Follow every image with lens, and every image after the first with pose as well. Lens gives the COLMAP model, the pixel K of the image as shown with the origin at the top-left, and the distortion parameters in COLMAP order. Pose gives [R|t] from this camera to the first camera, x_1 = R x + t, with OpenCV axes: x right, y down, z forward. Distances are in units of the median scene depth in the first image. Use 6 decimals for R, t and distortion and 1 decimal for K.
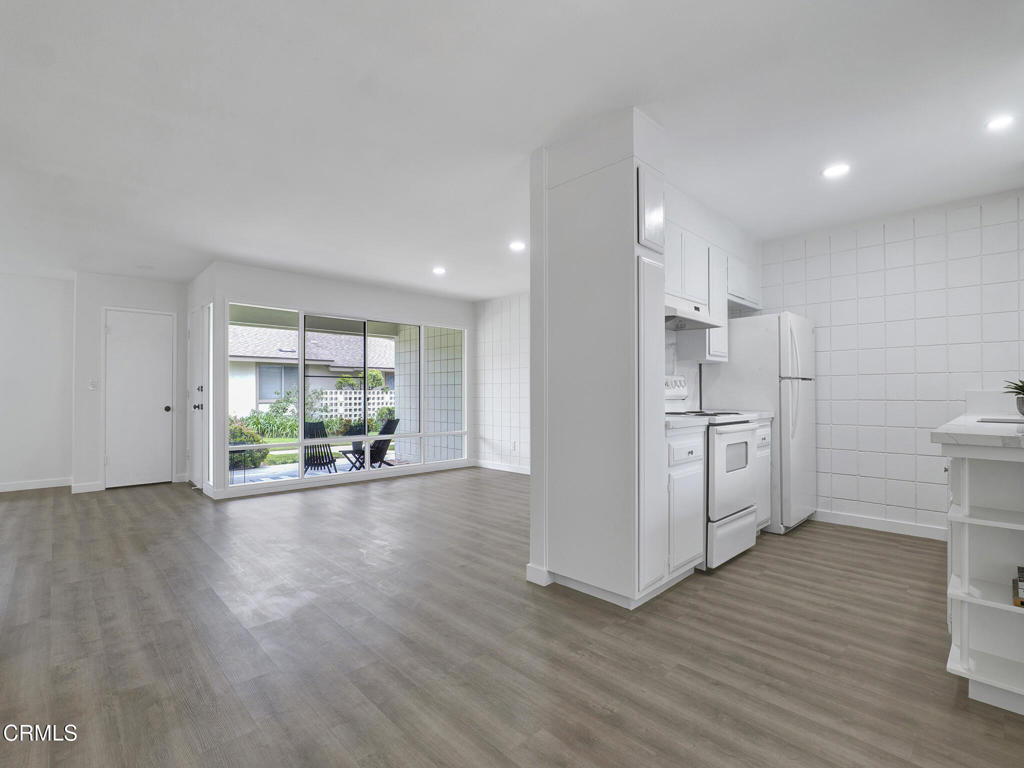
lens RADIAL K [[479.7, 0, 512.3], [0, 479.7, 388.9], [0, 0, 1]] dist [-0.013921, 0.001002]
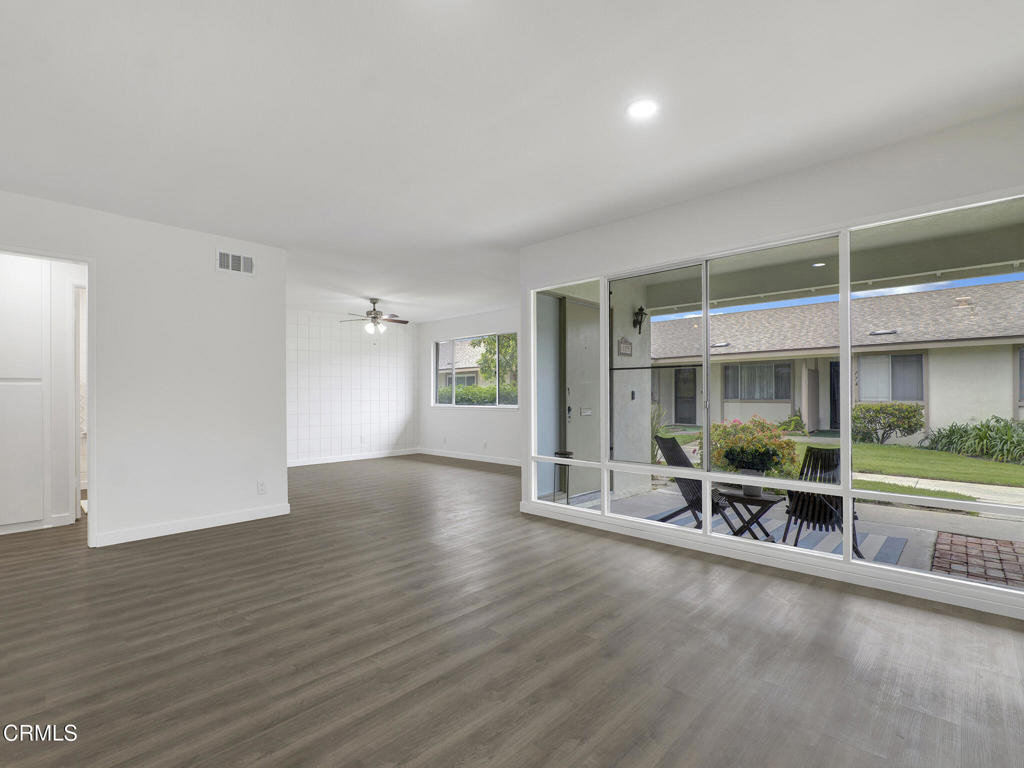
lens RADIAL K [[485.3, 0, 511.4], [0, 485.3, 395.3], [0, 0, 1]] dist [-0.021088, 0.006237]
pose [[0.049898, 0.000255, -0.998754, 0.270632], [0.015245, 0.999883, 0.001017, 0.008239], [0.998638, -0.015277, 0.049888, 0.847220]]
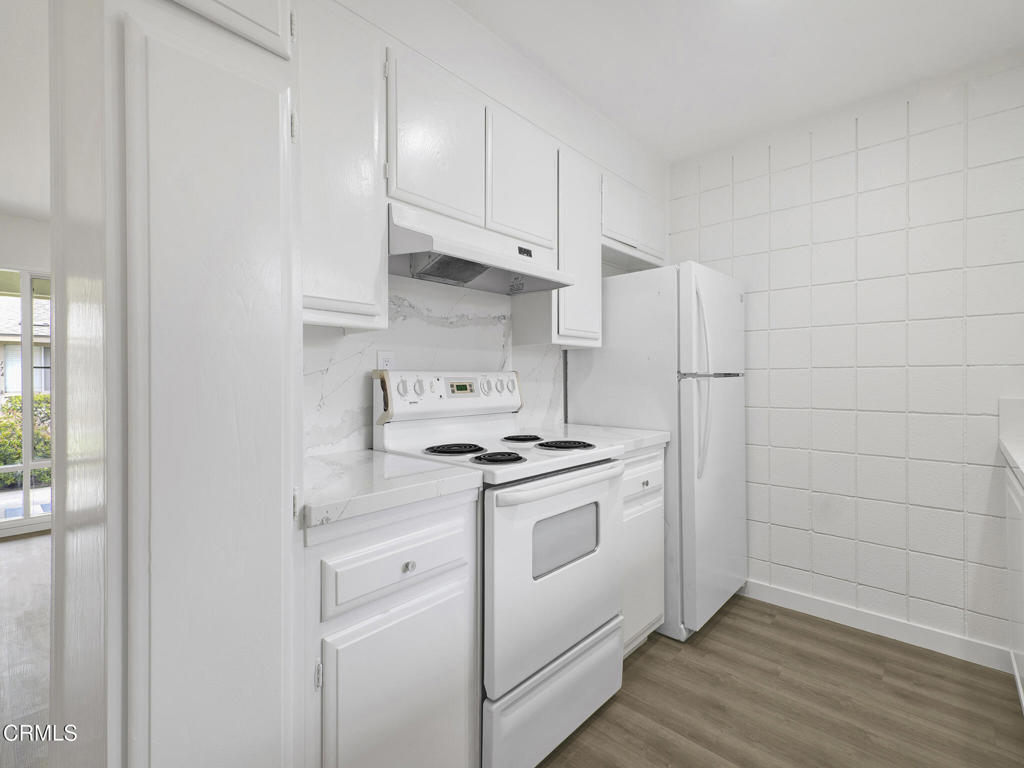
lens RADIAL K [[470.9, 0, 501.2], [0, 470.9, 375.8], [0, 0, 1]] dist [0.001464, 0.000099]
pose [[0.999273, -0.002727, 0.038020, 0.211627], [0.002457, 0.999971, 0.007167, -0.017312], [-0.038039, -0.007069, 0.999251, 0.285109]]
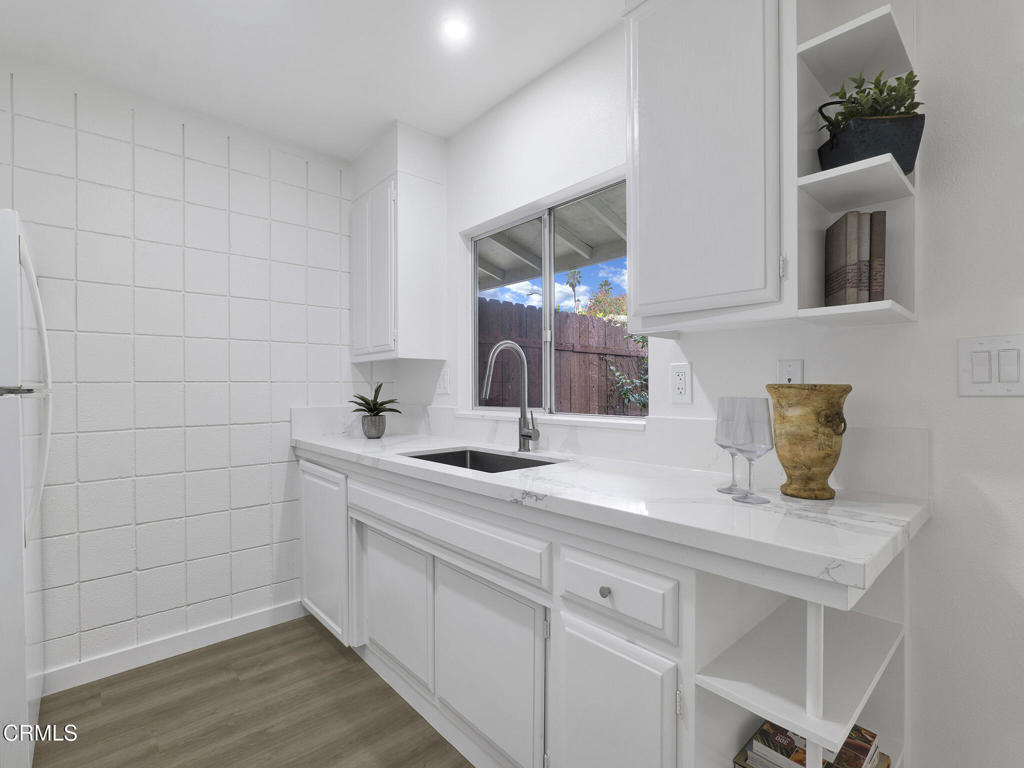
lens RADIAL K [[479.7, 0, 512.3], [0, 479.7, 388.9], [0, 0, 1]] dist [-0.013921, 0.001002]
pose [[0.036100, 0.000115, 0.999348, 0.144475], [-0.004321, 0.999991, 0.000041, -0.016516], [-0.999339, -0.004320, 0.036100, 0.397255]]
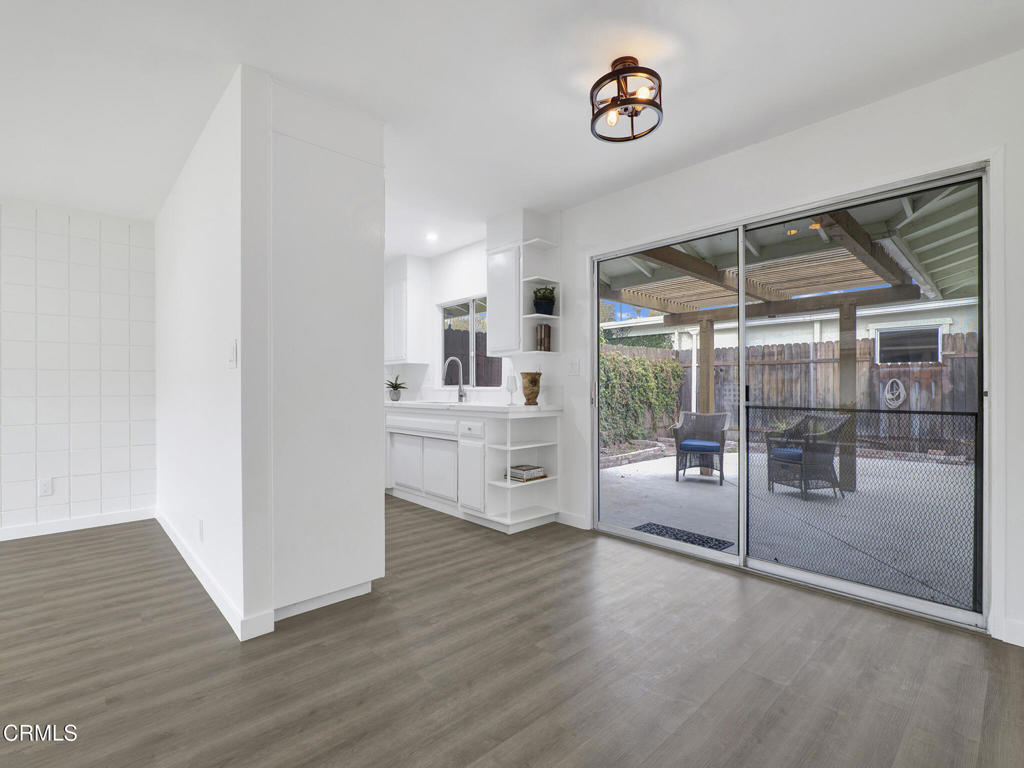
lens RADIAL K [[479.7, 0, 512.3], [0, 479.7, 388.9], [0, 0, 1]] dist [-0.013921, 0.001002]
pose [[0.020948, 0.001137, 0.999780, -0.349158], [-0.007374, 0.999972, -0.000983, 0.005635], [-0.999753, -0.007352, 0.020955, 0.292417]]
